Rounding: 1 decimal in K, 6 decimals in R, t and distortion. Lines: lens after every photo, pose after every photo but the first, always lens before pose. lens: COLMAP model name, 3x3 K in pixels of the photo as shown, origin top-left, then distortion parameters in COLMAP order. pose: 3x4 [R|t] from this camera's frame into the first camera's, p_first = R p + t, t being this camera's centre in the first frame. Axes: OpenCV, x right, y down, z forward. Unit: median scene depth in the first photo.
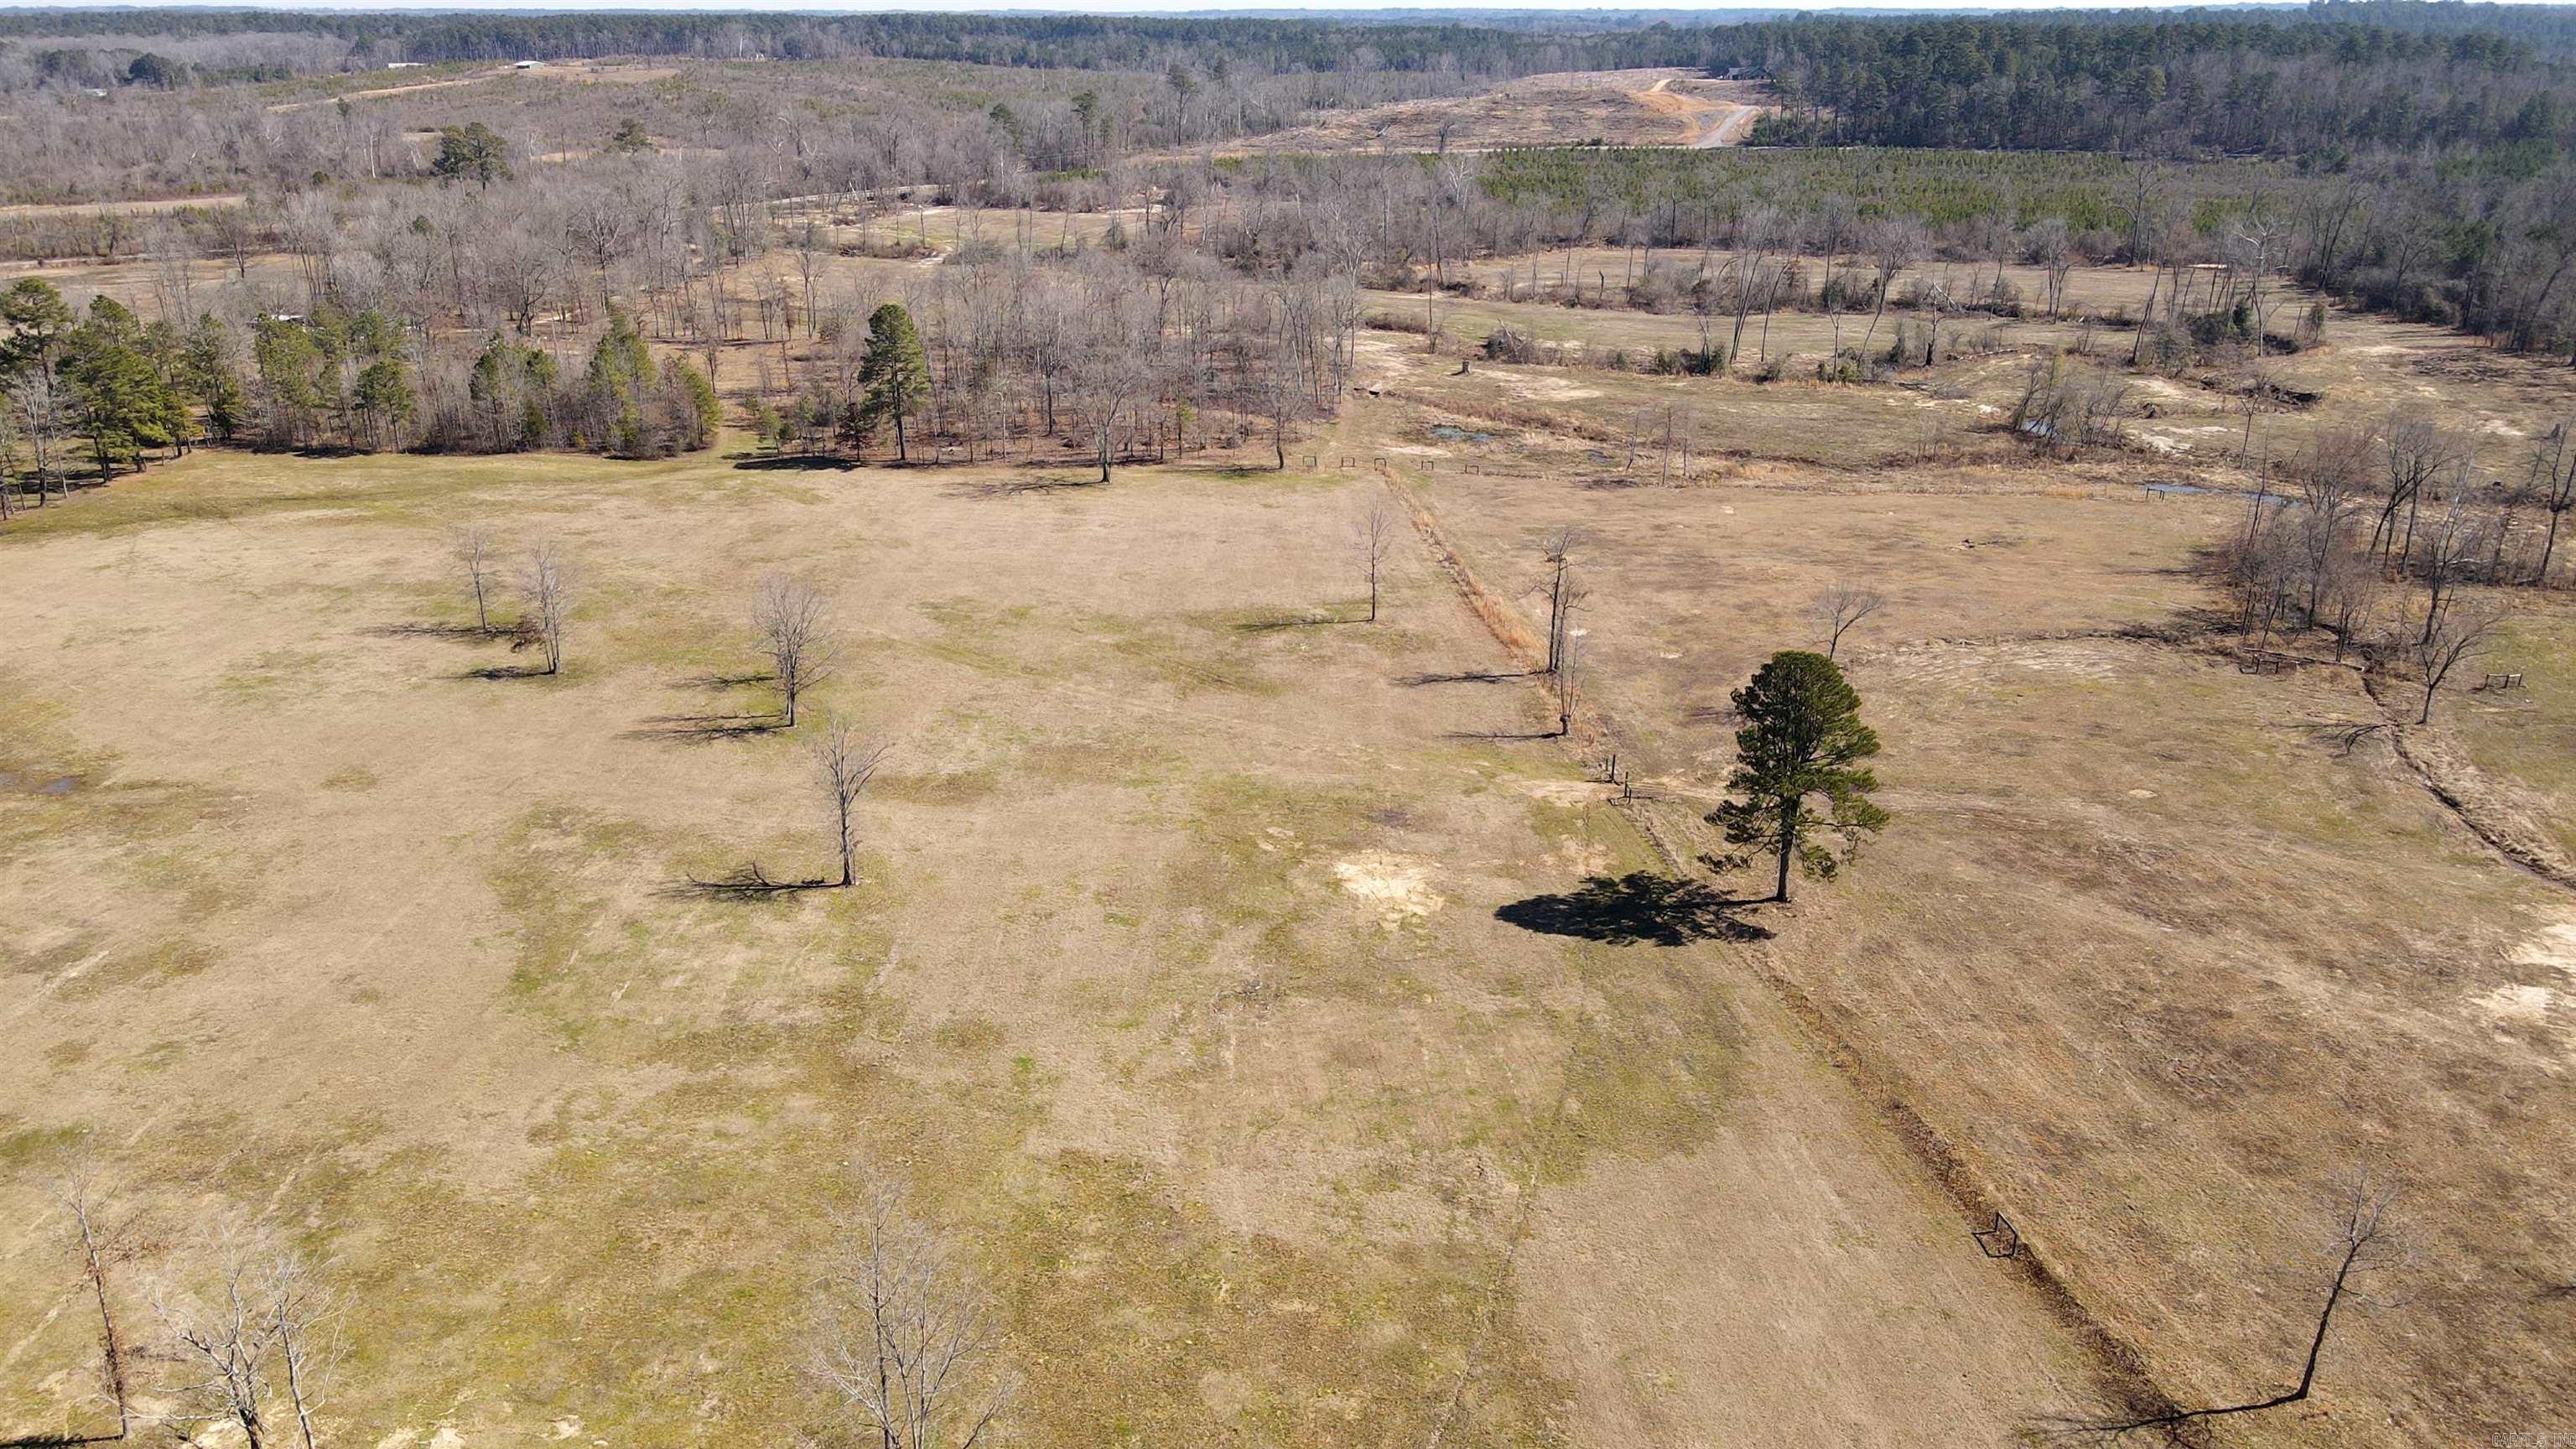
lens RADIAL K [[1934.3, 0, 1330.8], [0, 1934.3, 717.3], [0, 0, 1]] dist [0.004434, 0.010615]
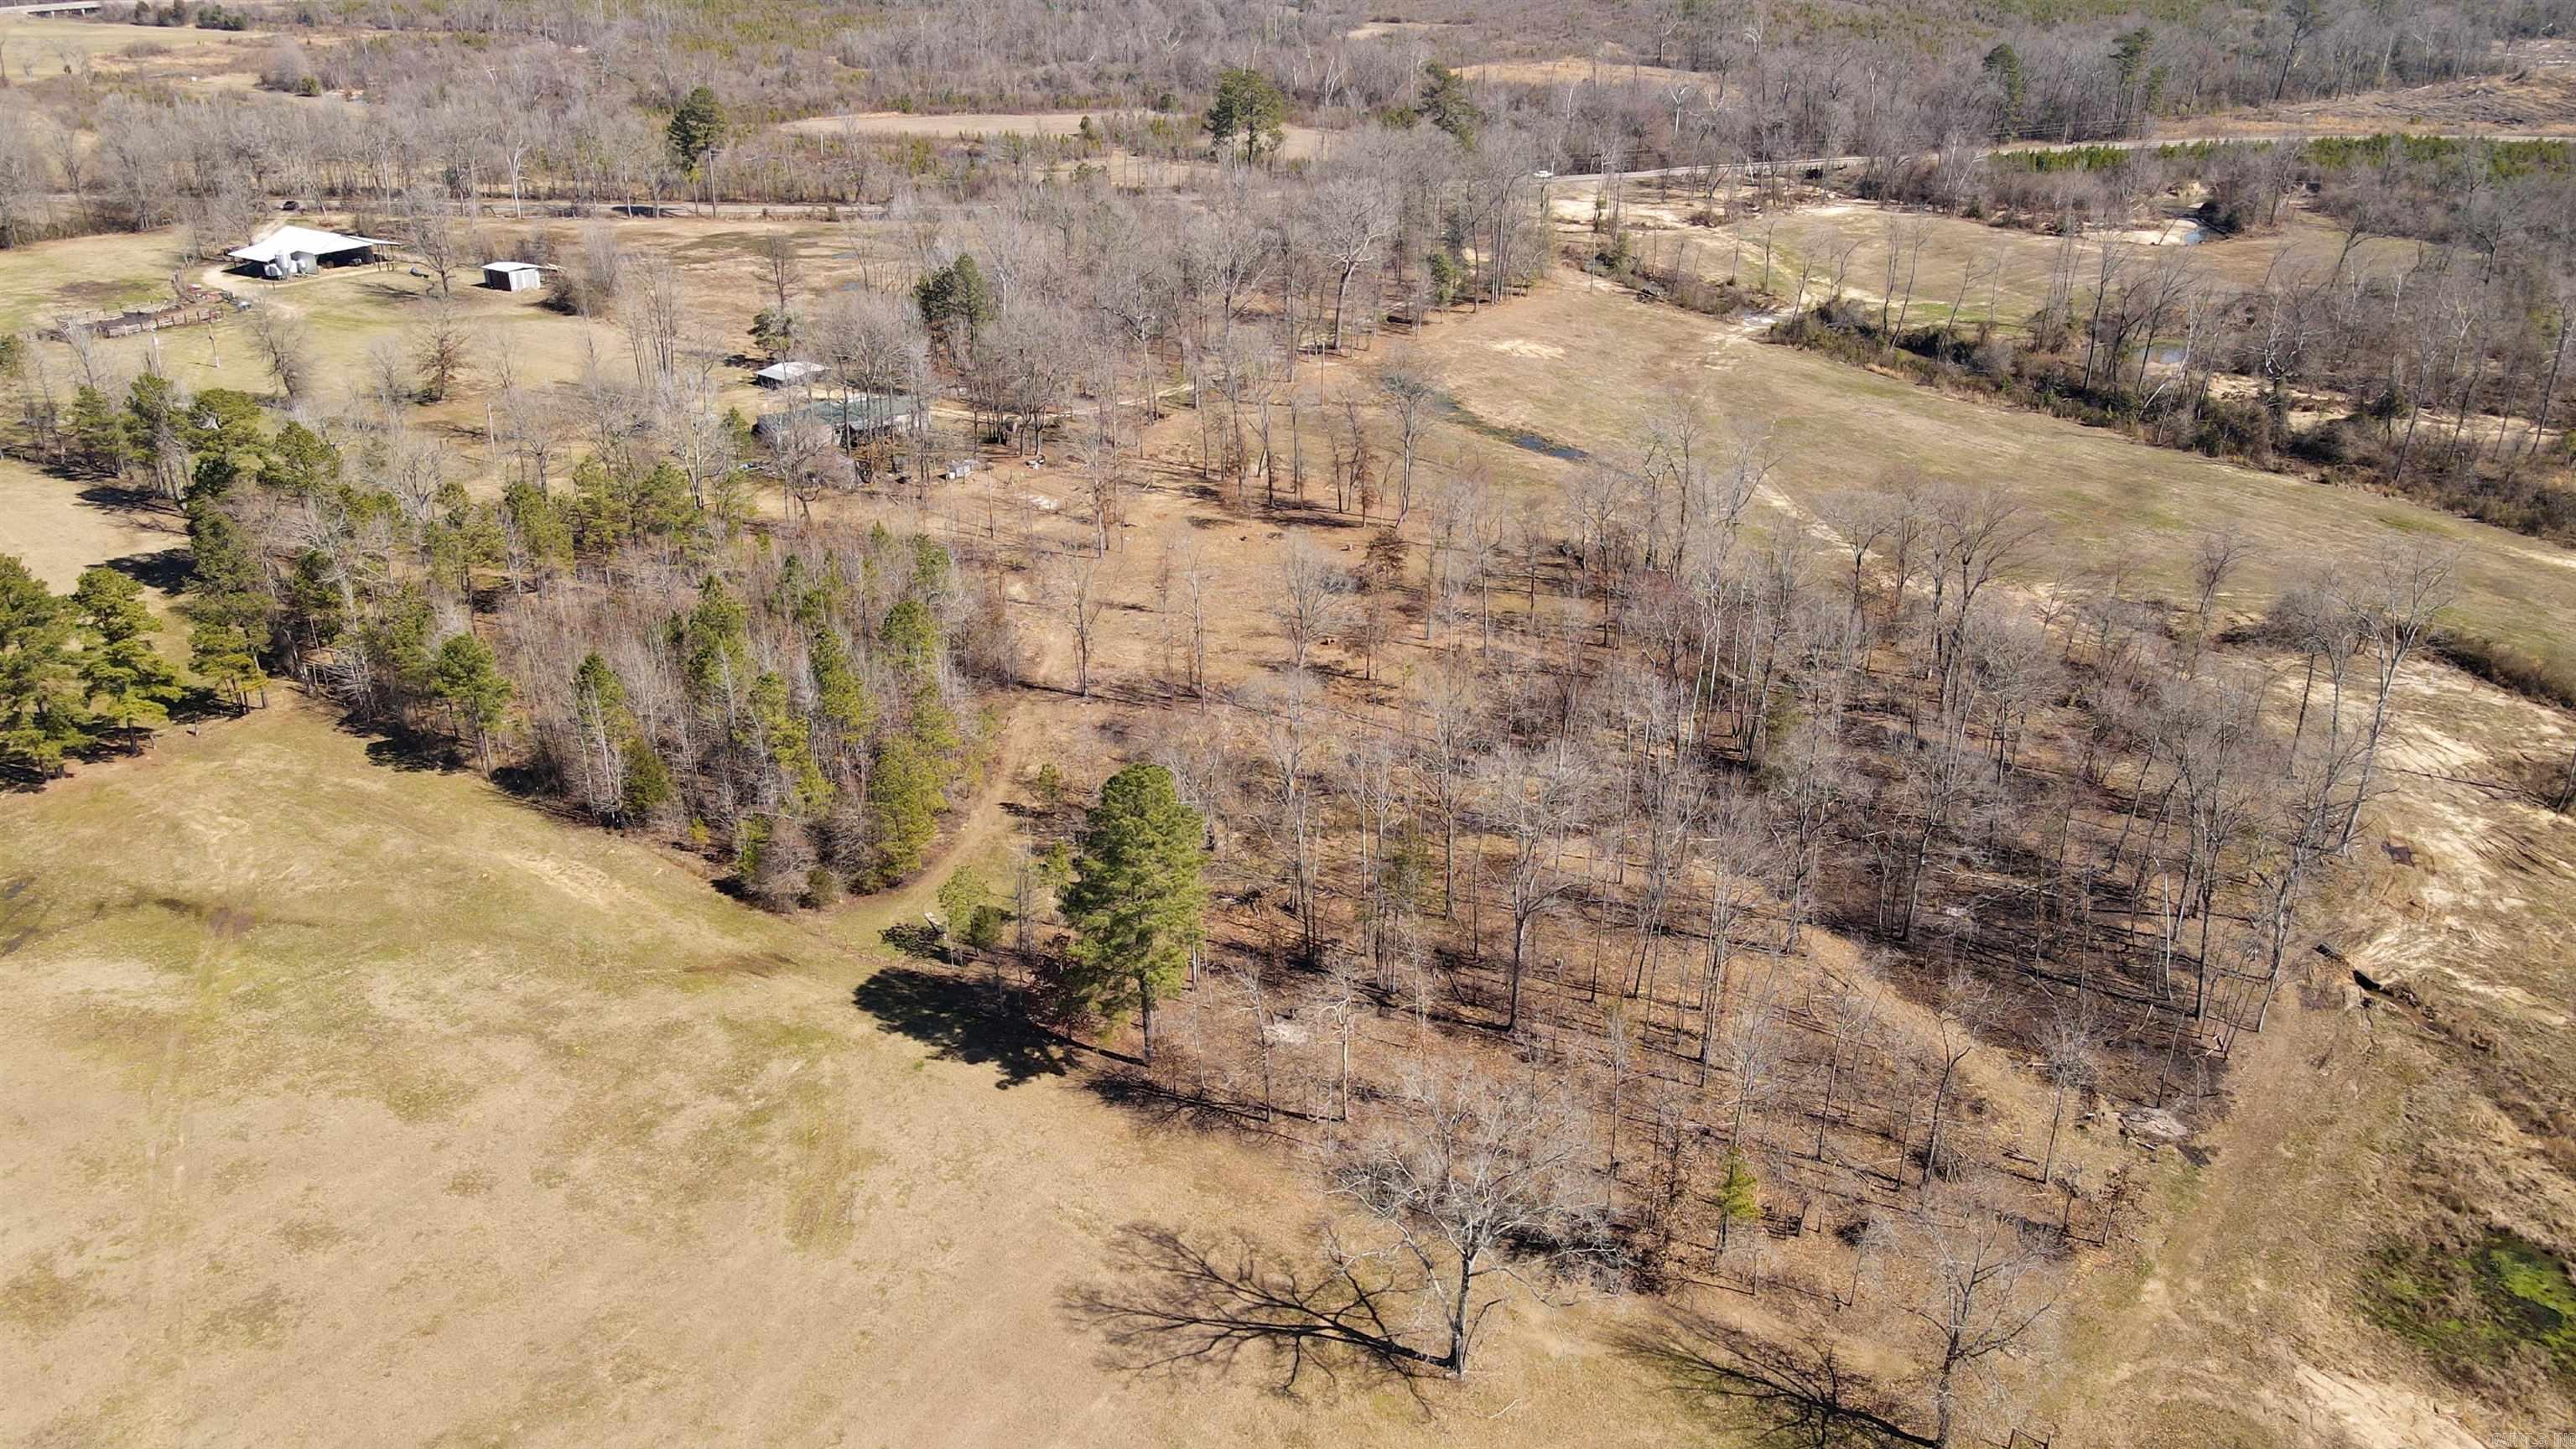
lens RADIAL K [[1954.3, 0, 1261.3], [0, 1954.3, 633.5], [0, 0, 1]] dist [0.010743, 0.003451]
pose [[0.843880, 0.207427, -0.494814, 0.006544], [-0.193705, 0.977829, 0.079554, -0.098469], [0.500345, 0.028714, 0.865350, 0.210221]]
